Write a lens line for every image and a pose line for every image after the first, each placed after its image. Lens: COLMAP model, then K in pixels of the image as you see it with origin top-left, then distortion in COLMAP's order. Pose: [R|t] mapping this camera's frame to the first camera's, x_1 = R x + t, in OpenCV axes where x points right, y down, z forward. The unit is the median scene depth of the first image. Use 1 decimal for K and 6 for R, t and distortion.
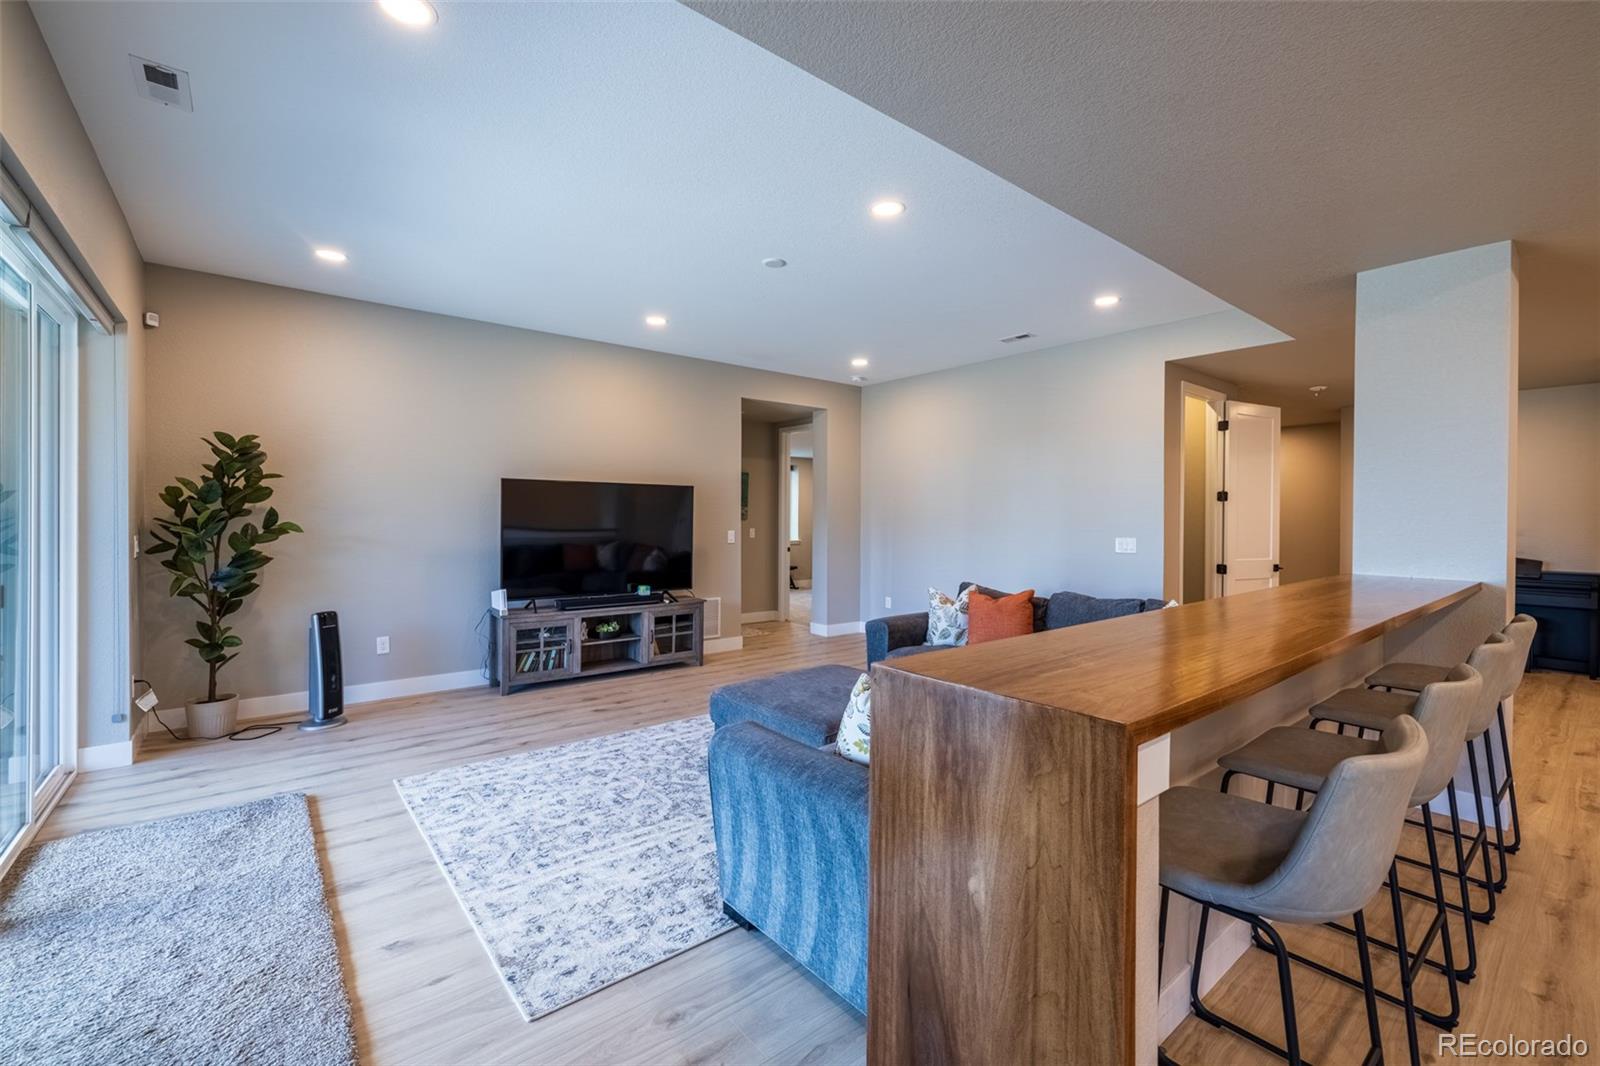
lens RADIAL K [[684.7, 0, 807.0], [0, 684.7, 520.9], [0, 0, 1]] dist [0.000404, -0.000149]
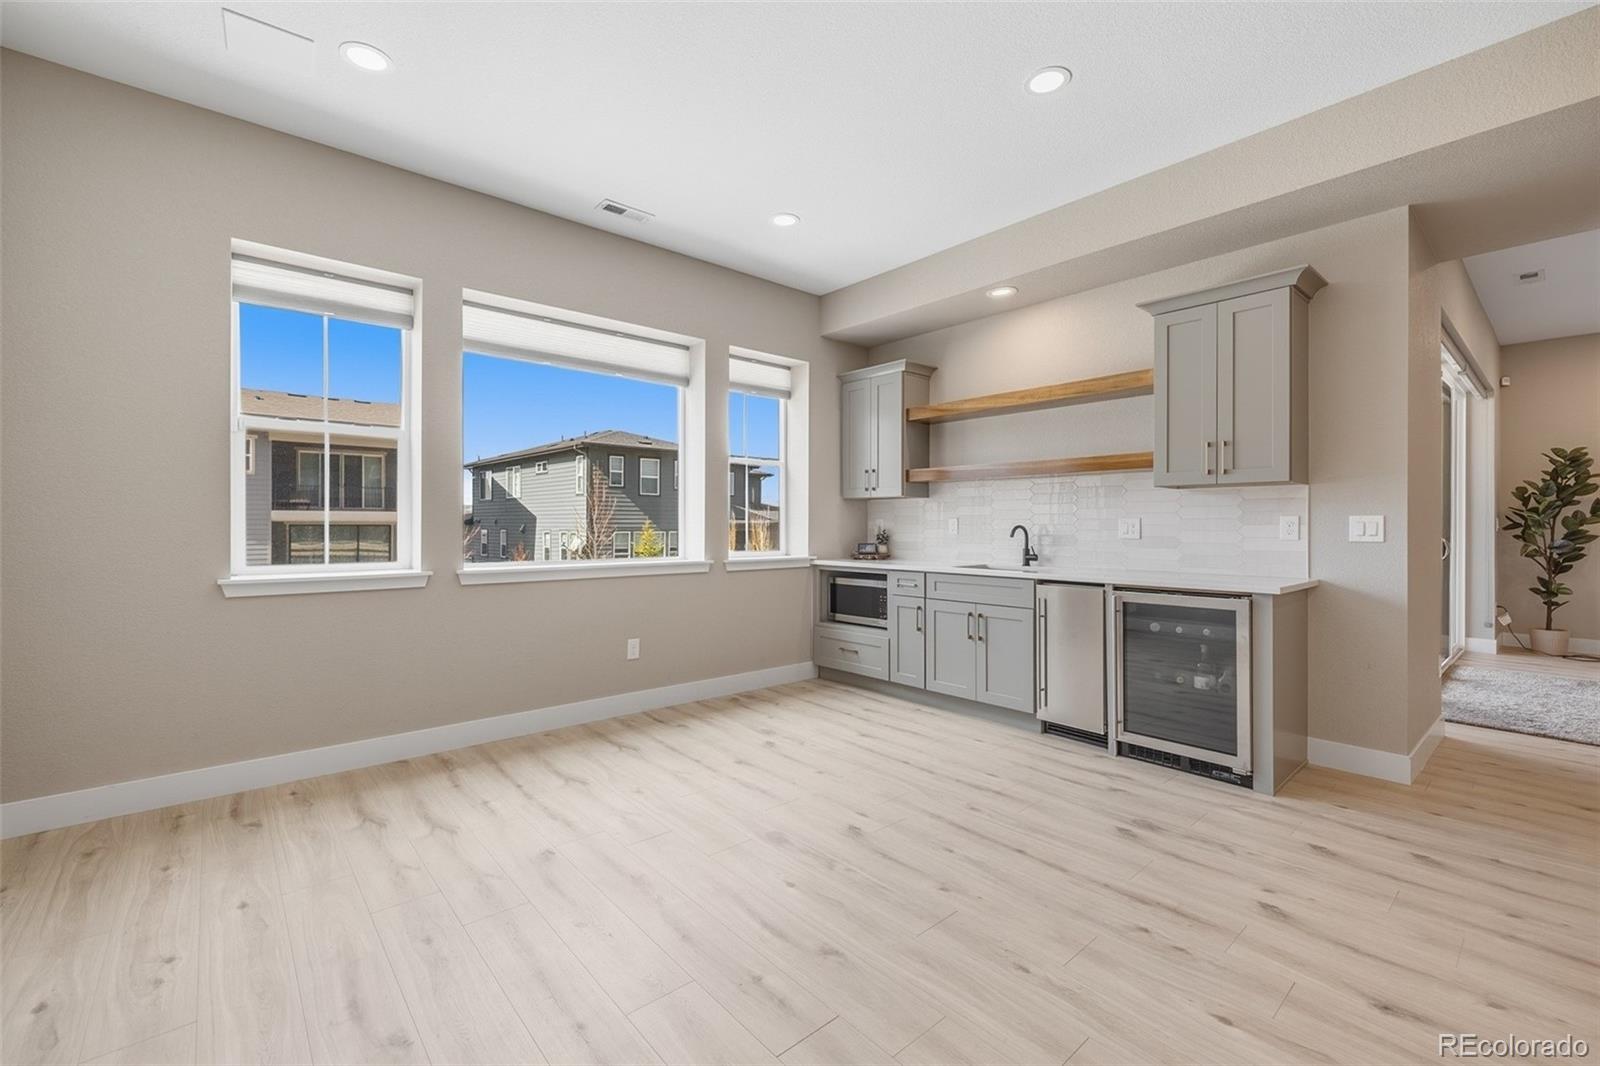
lens RADIAL K [[684.7, 0, 805.6], [0, 684.7, 528.2], [0, 0, 1]] dist [0.000404, -0.000149]
pose [[0.045172, -0.004014, -0.998971, 0.538455], [-0.006373, 0.999970, -0.004306, 0.059125], [0.998959, 0.006561, 0.045145, -0.673311]]
